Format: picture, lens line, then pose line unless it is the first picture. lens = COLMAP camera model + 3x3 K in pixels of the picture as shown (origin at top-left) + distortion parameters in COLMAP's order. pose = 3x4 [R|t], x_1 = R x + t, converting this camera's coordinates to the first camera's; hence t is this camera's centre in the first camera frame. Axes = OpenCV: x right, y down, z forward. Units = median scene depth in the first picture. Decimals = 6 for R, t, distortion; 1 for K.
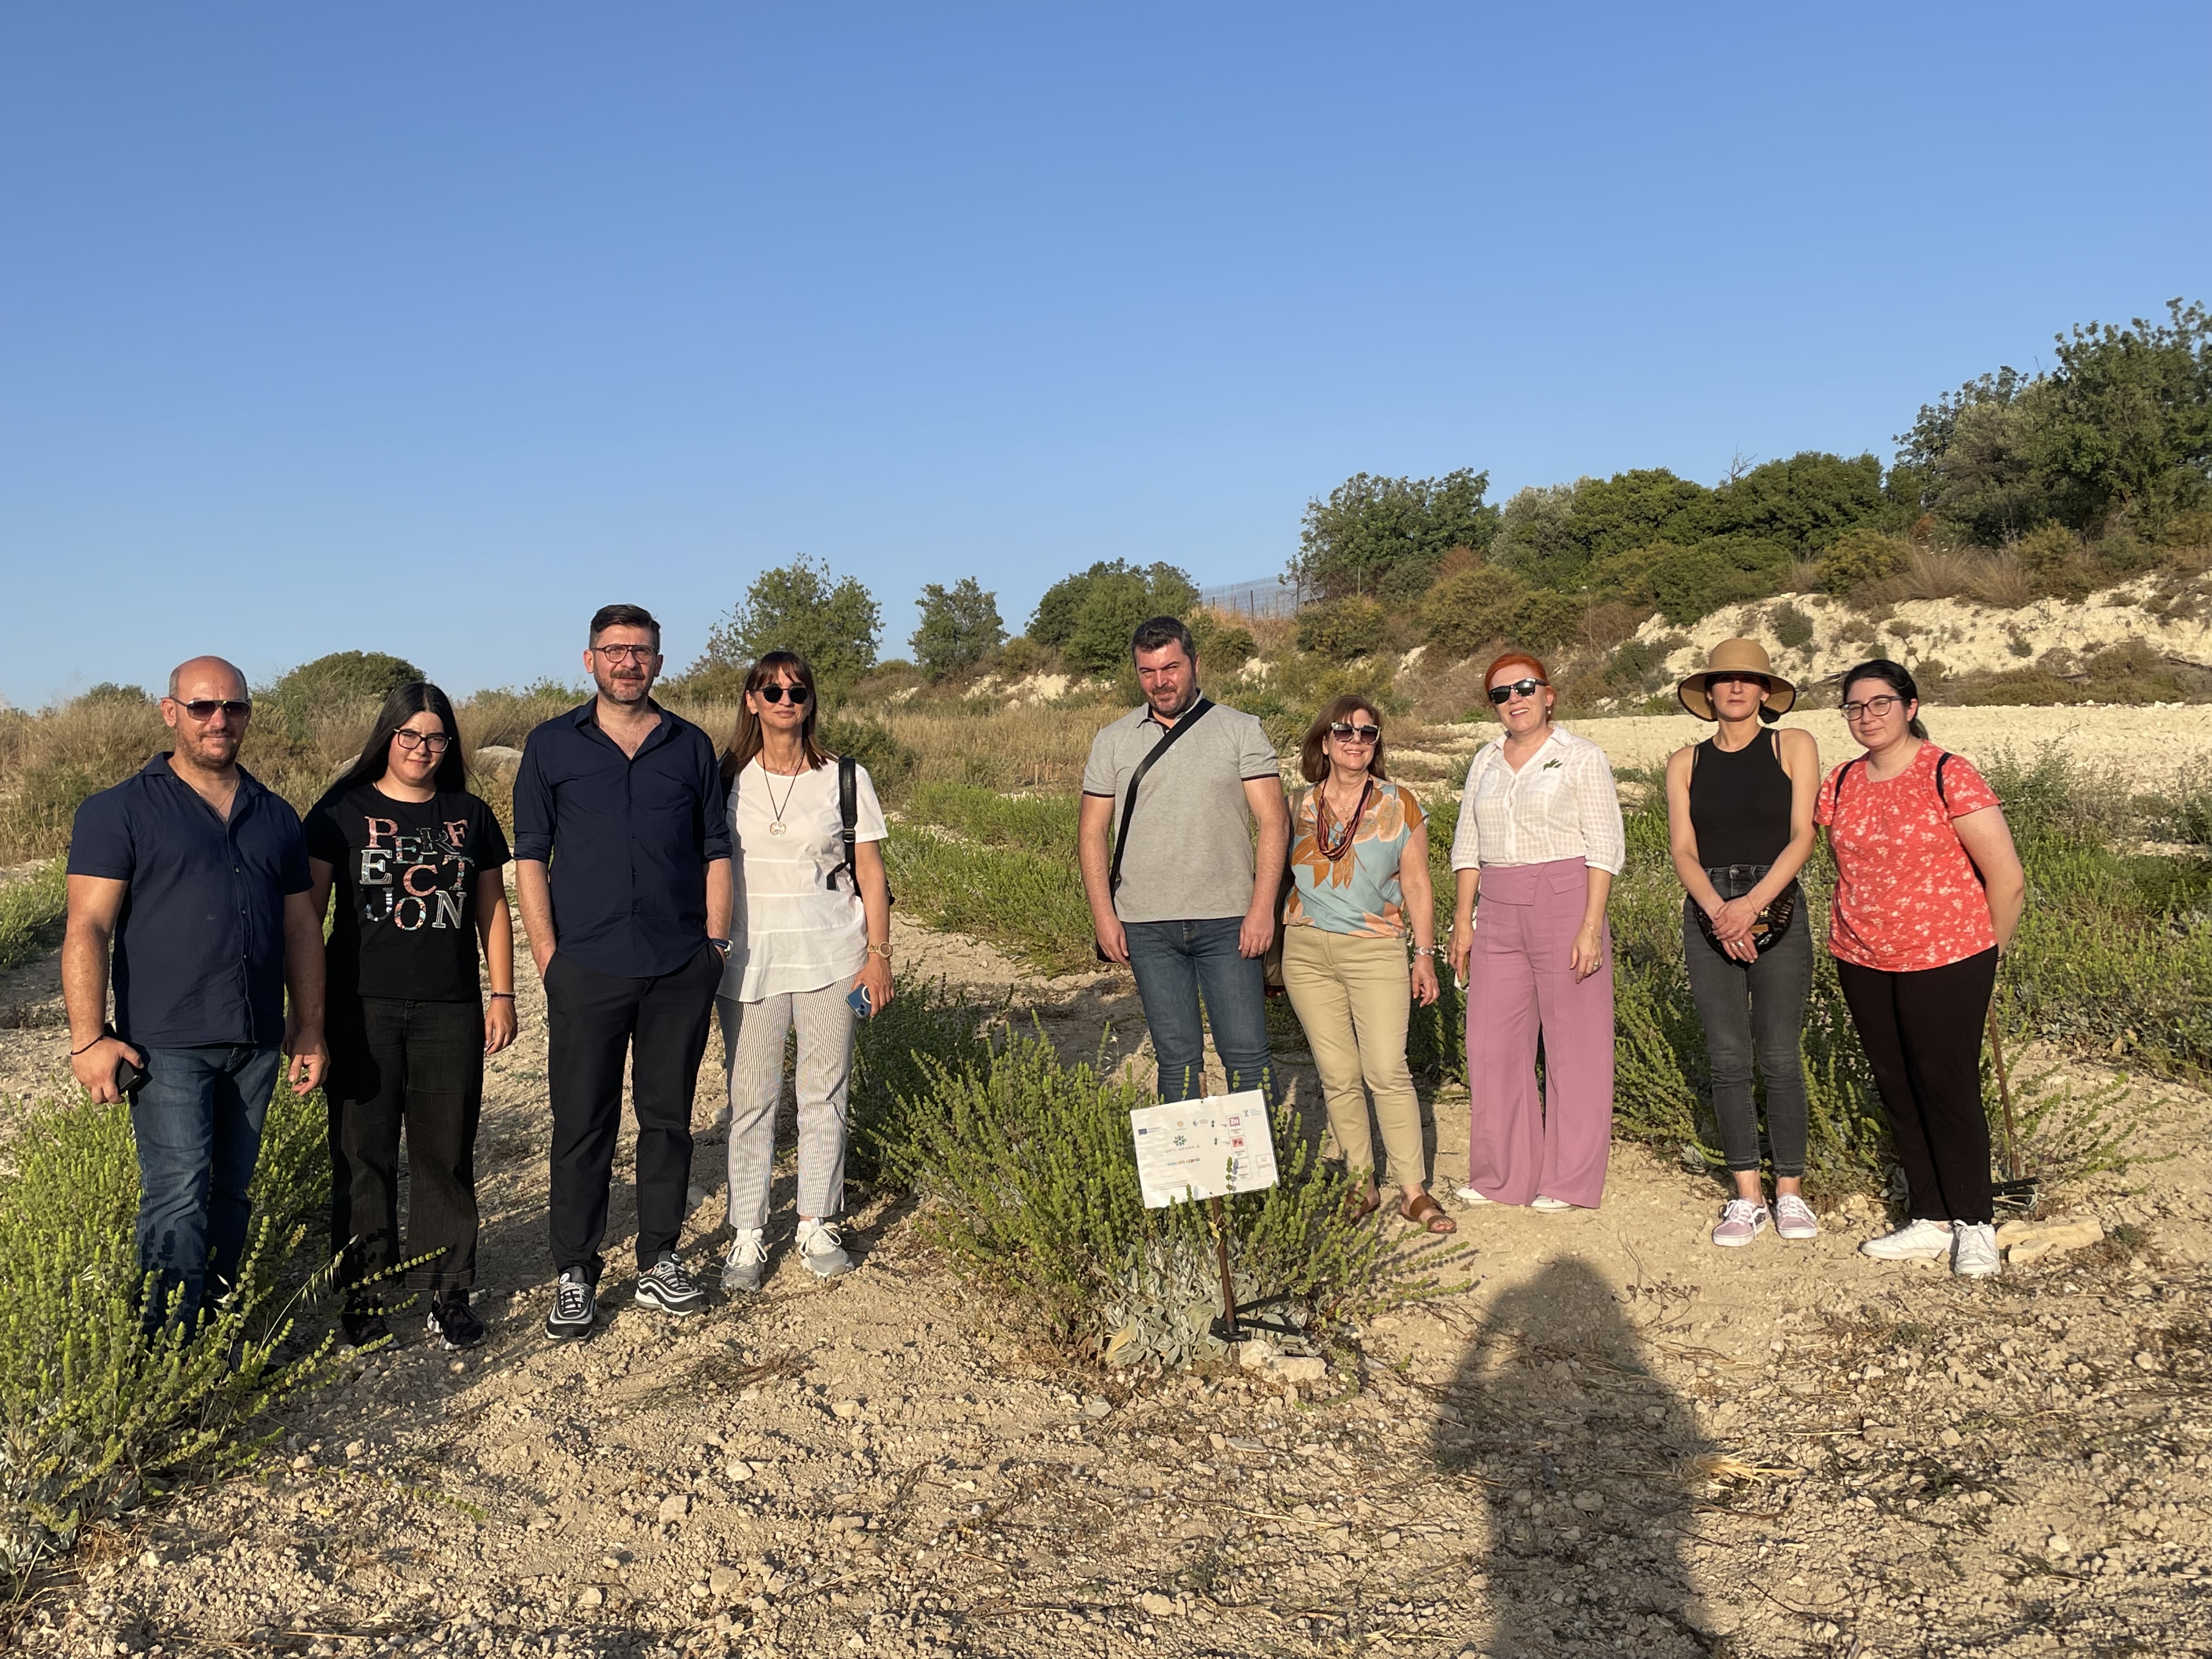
lens RADIAL K [[2091.8, 0, 1115.6], [0, 2091.8, 788.5], [0, 0, 1]] dist [0.053110, 0.000000]
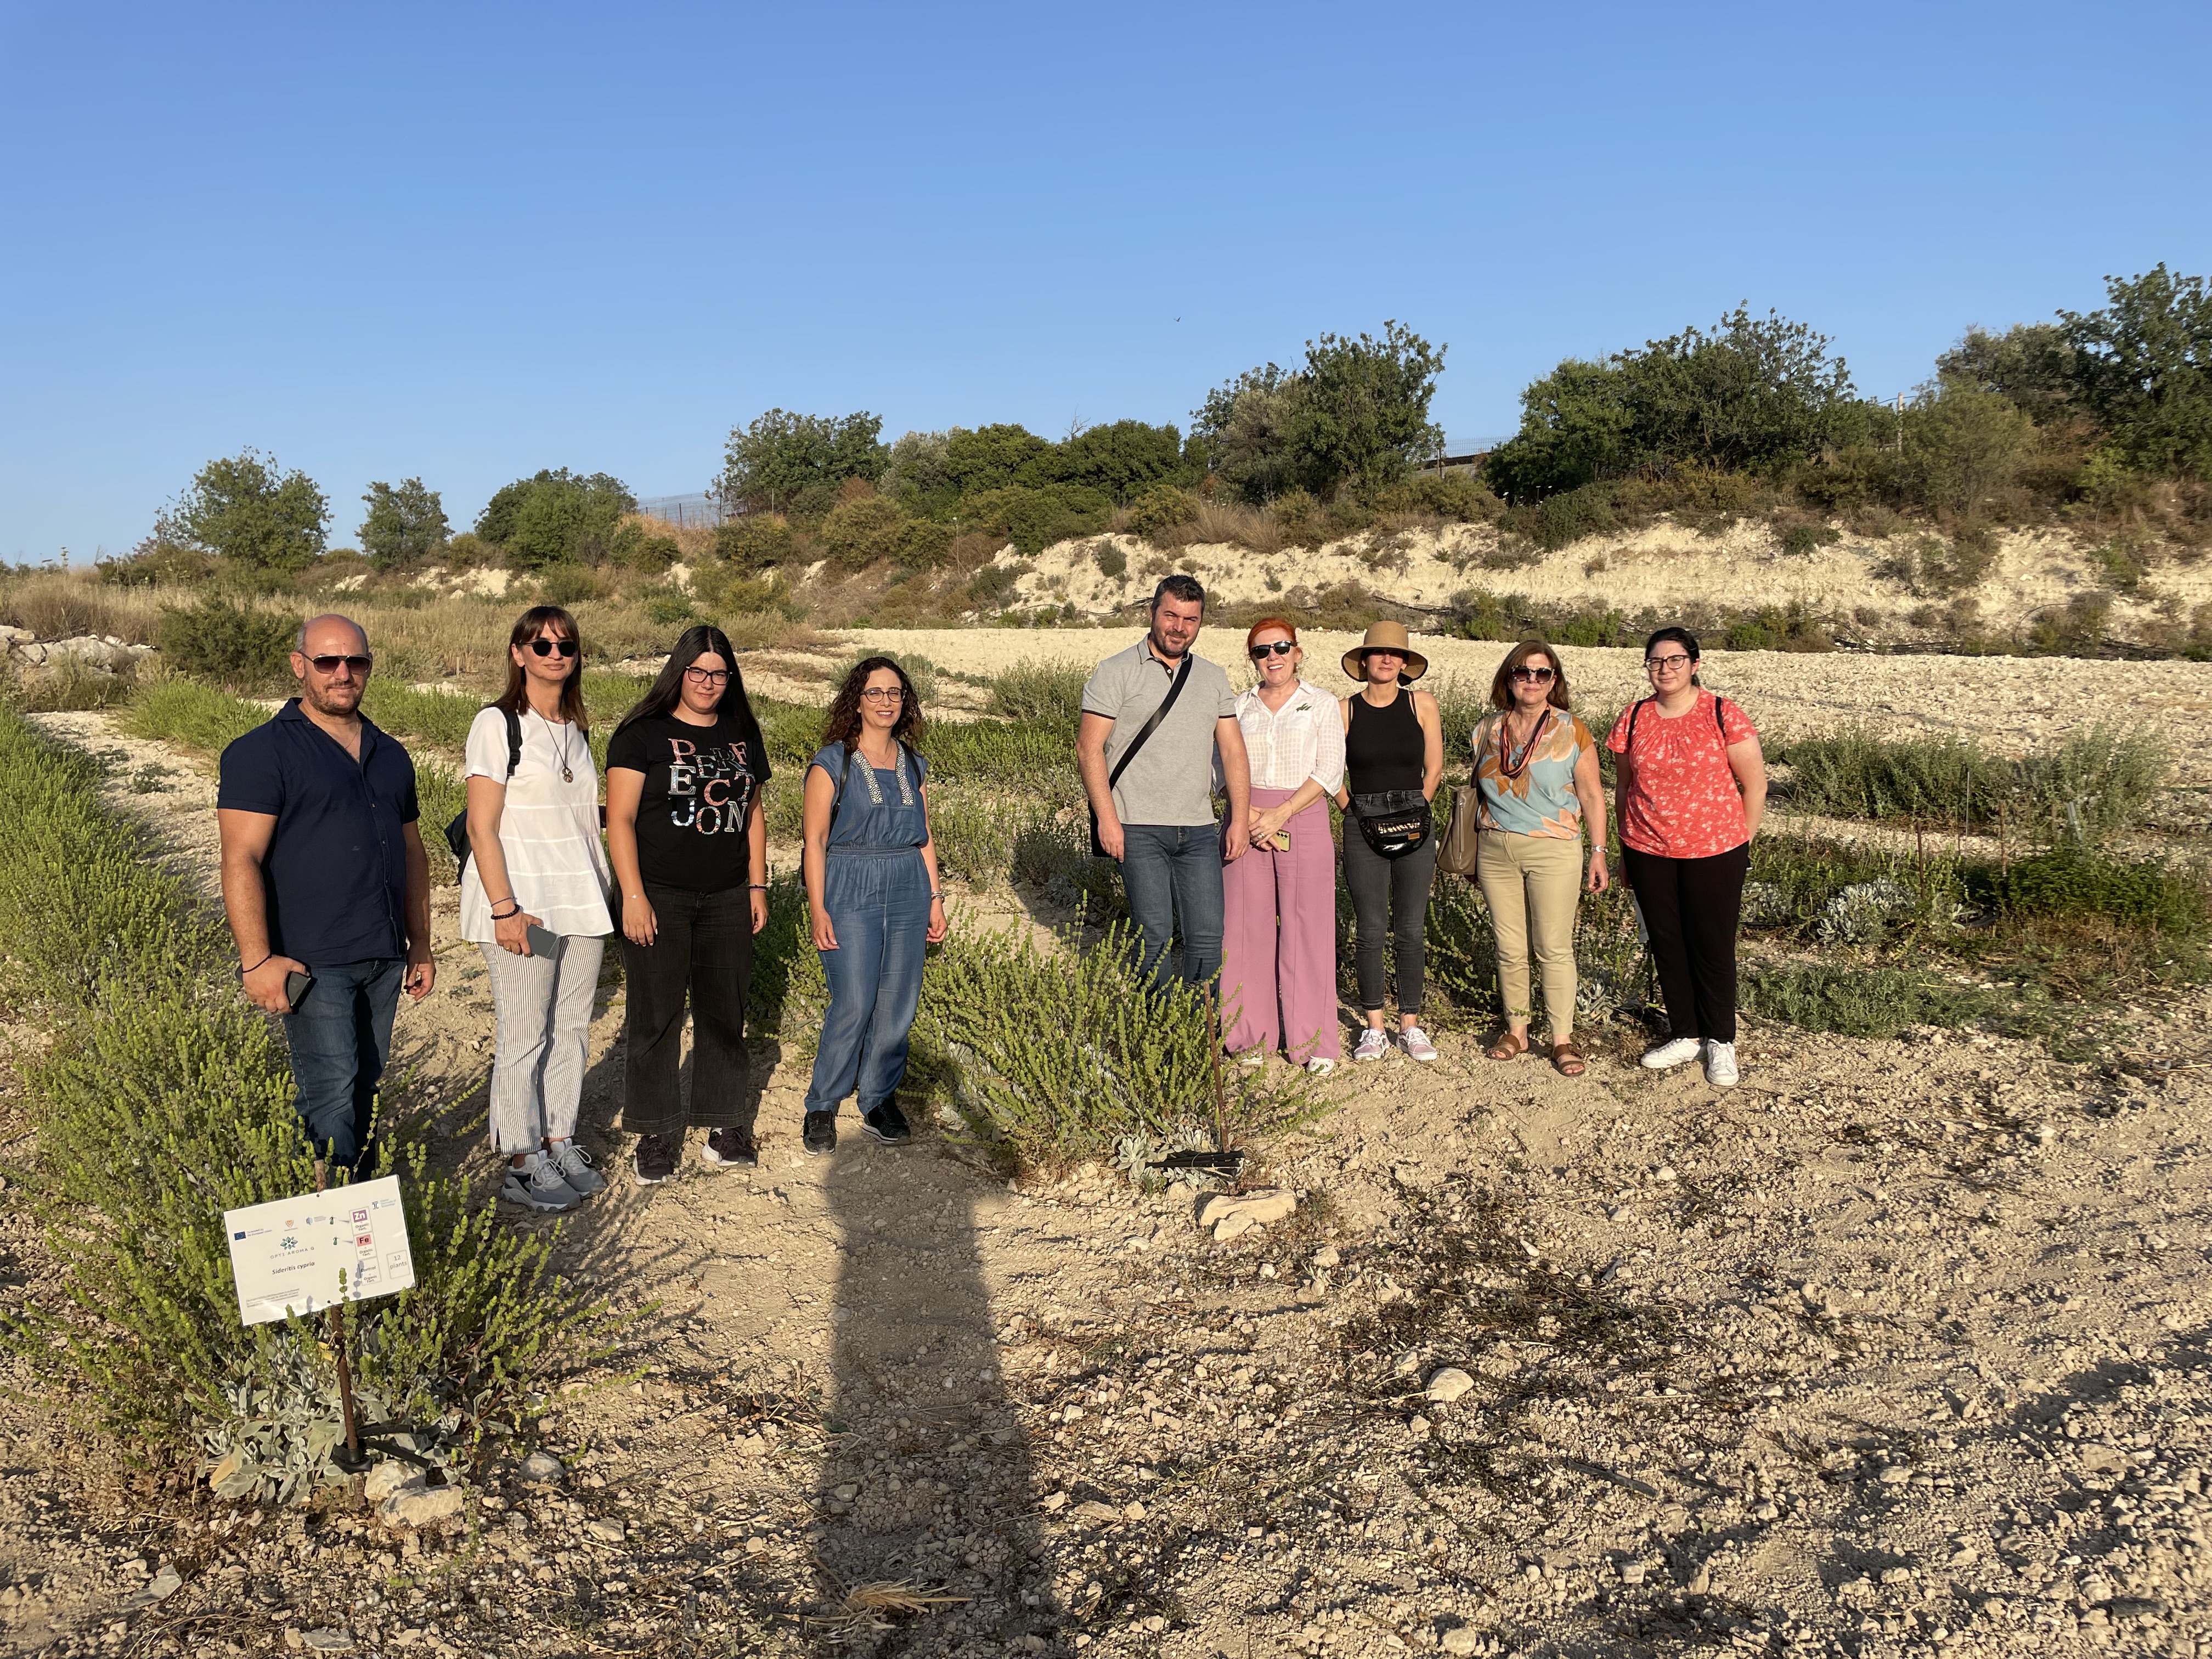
lens RADIAL K [[1666.2, 0, 1104.1], [0, 1666.2, 829.9], [0, 0, 1]] dist [0.084415, -0.103140]
pose [[0.954064, -0.006758, 0.299525, 0.016816], [-0.021652, 0.995576, 0.091429, -0.007603], [-0.298818, -0.093715, 0.949697, 0.033766]]
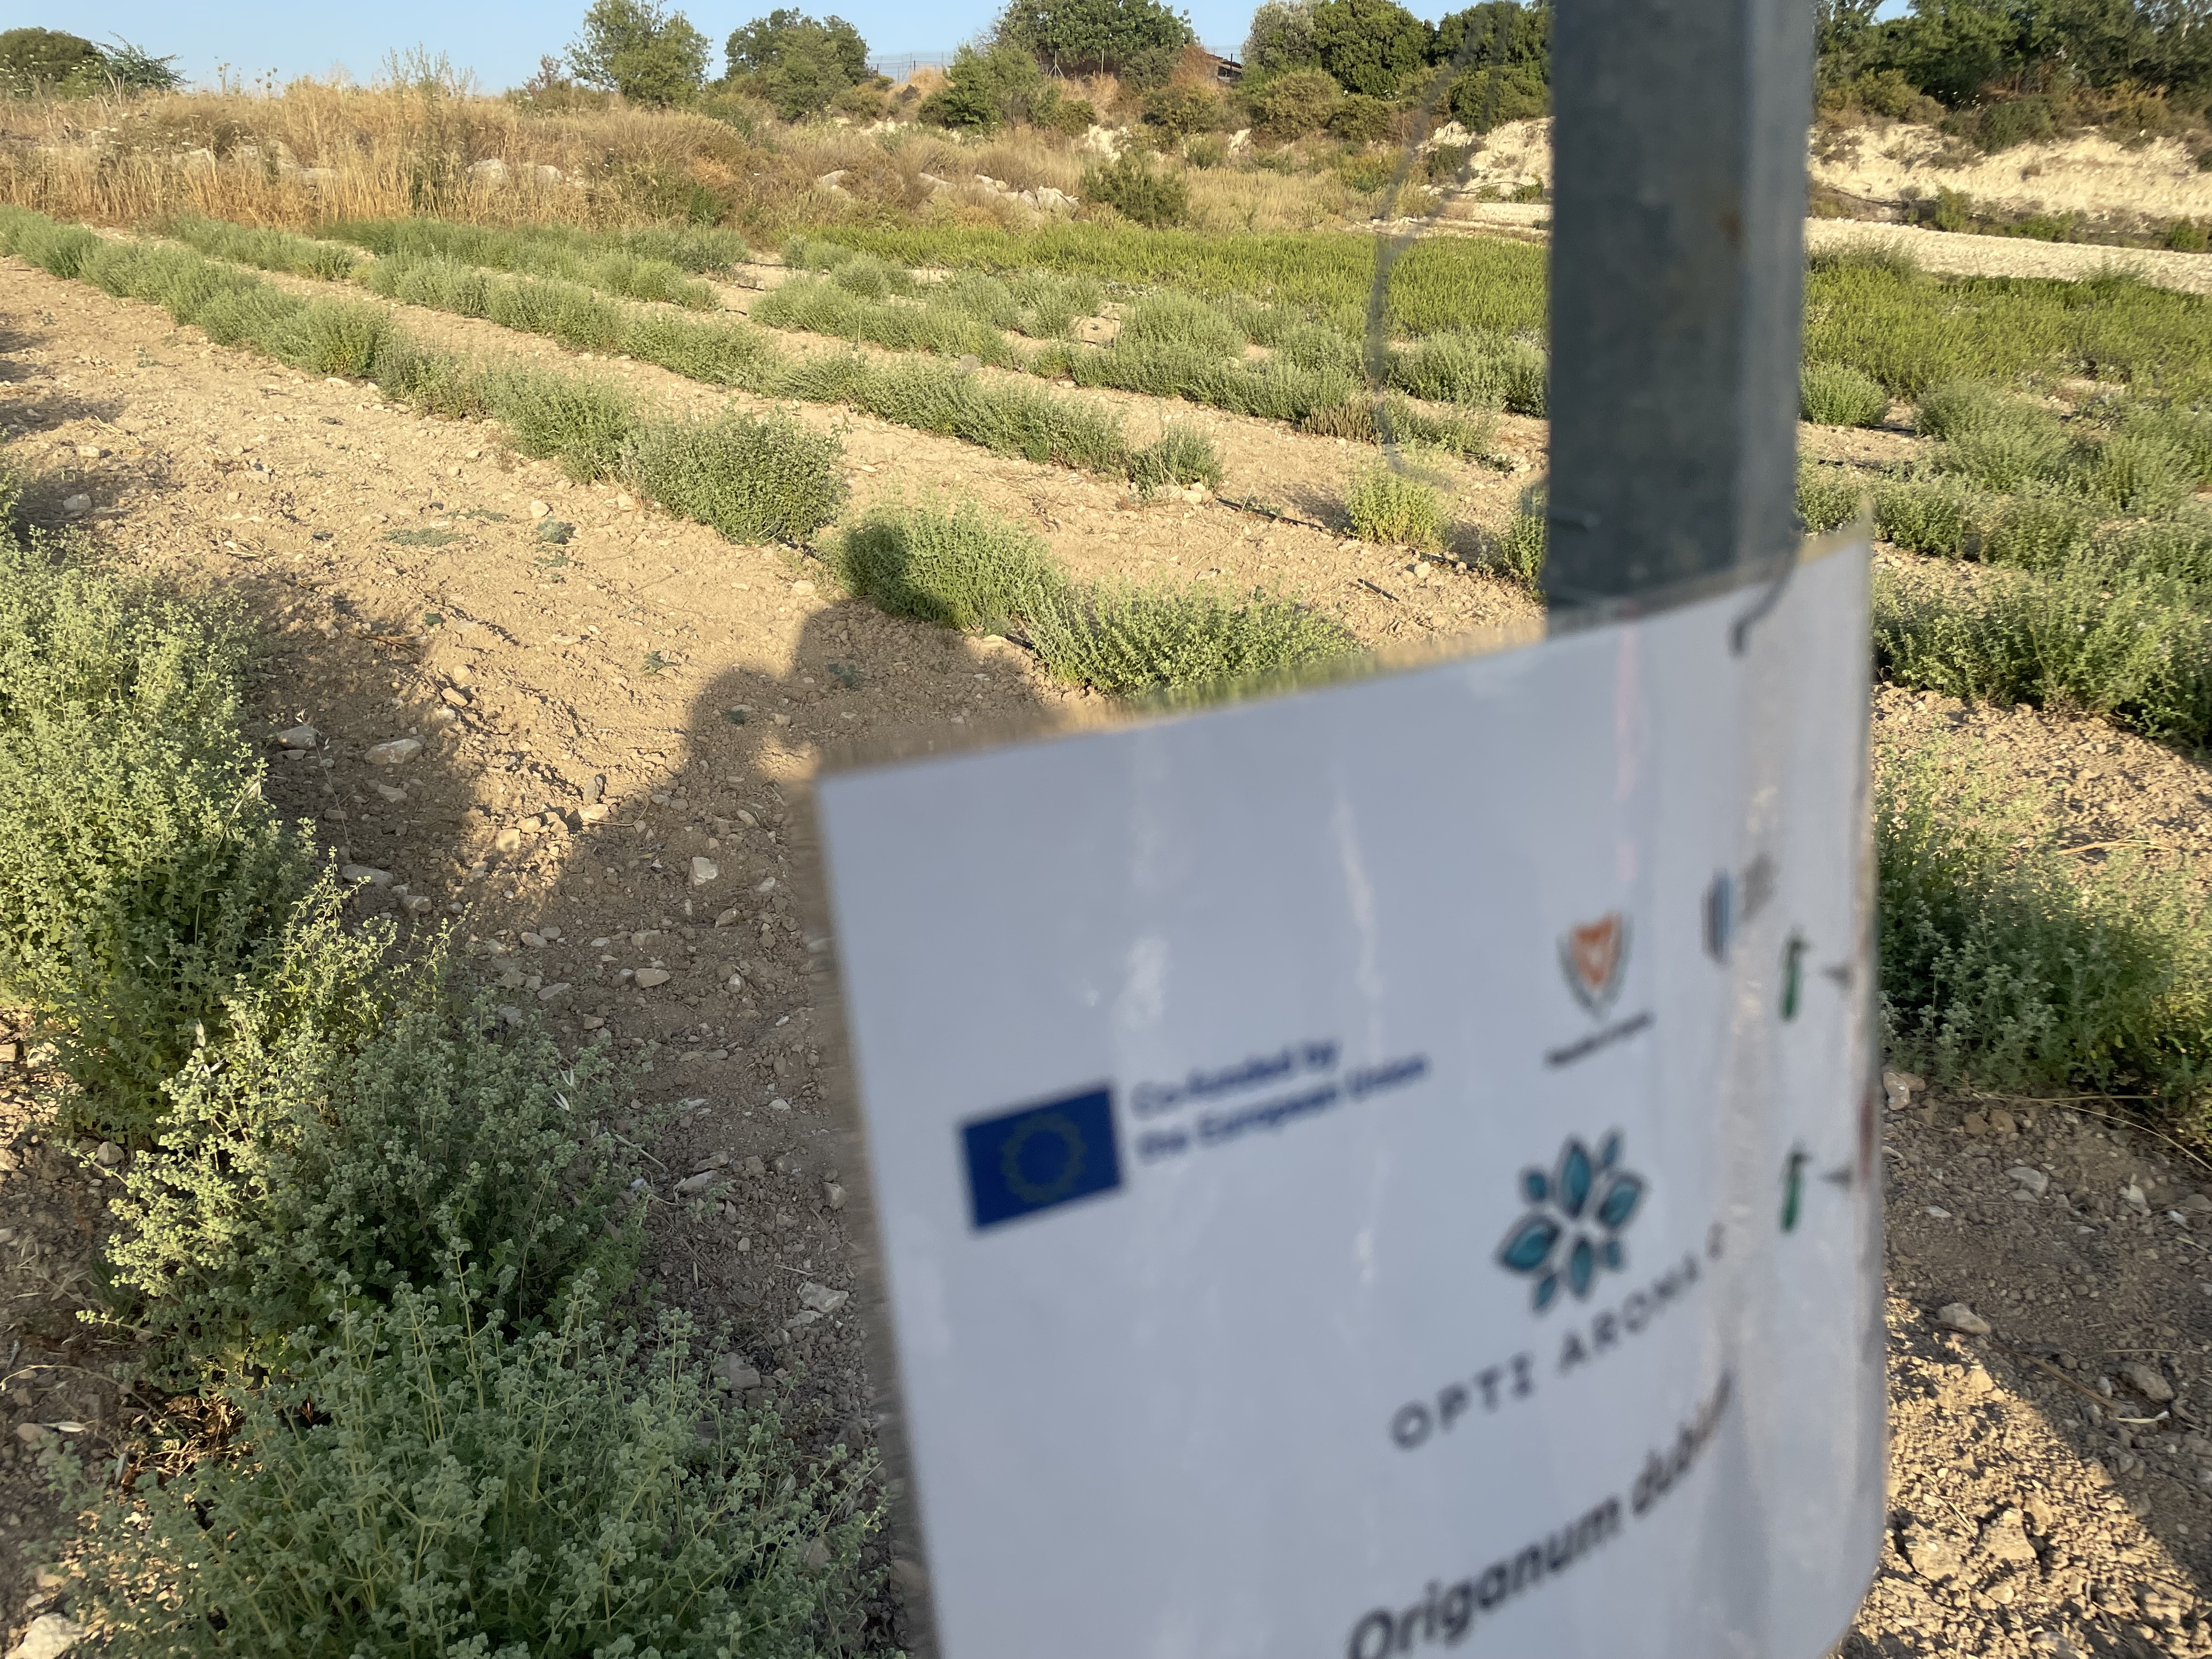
lens RADIAL K [[1666.2, 0, 1101.1], [0, 1666.2, 825.5], [0, 0, 1]] dist [0.084415, -0.103140]
pose [[0.945316, -0.041877, 0.323456, -0.416670], [-0.067363, 0.945272, 0.319254, 0.019527], [-0.319123, -0.323585, 0.890760, -0.091135]]
